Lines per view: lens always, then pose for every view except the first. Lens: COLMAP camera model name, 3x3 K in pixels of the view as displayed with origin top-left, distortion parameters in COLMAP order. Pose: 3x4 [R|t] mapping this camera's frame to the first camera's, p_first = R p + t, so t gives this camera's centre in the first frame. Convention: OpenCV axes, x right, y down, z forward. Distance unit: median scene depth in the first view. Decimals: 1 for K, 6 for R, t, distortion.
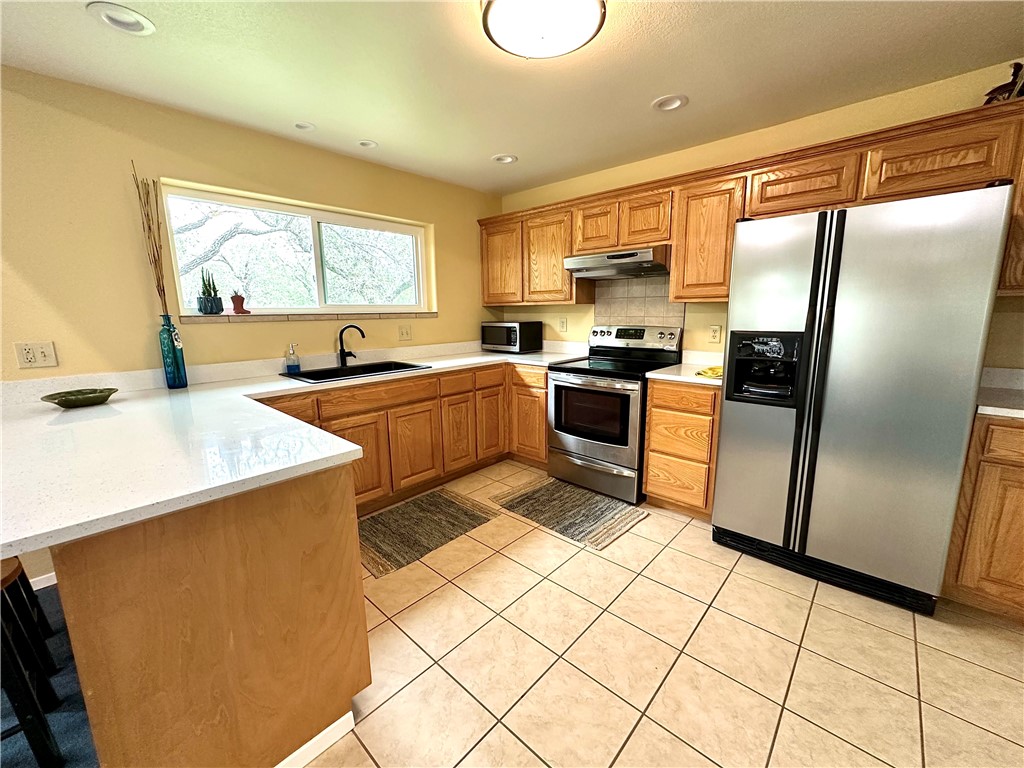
lens RADIAL K [[409.9, 0, 511.0], [0, 409.9, 383.9], [0, 0, 1]] dist [0.000680, 0.000037]
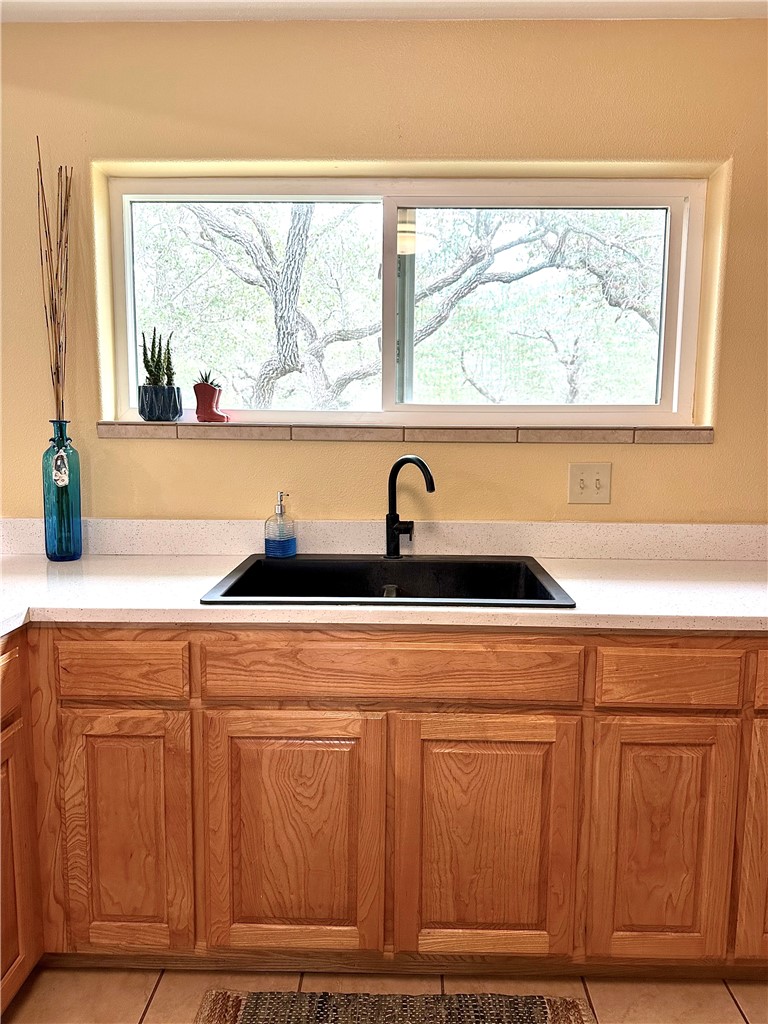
lens RADIAL K [[730.5, 0, 385.3], [0, 730.5, 508.2], [0, 0, 1]] dist [0.011156, -0.005201]
pose [[0.663385, 0.110162, -0.740124, 0.112557], [-0.148518, 0.988810, 0.014059, -0.103119], [0.733391, 0.100595, 0.672323, 0.536705]]
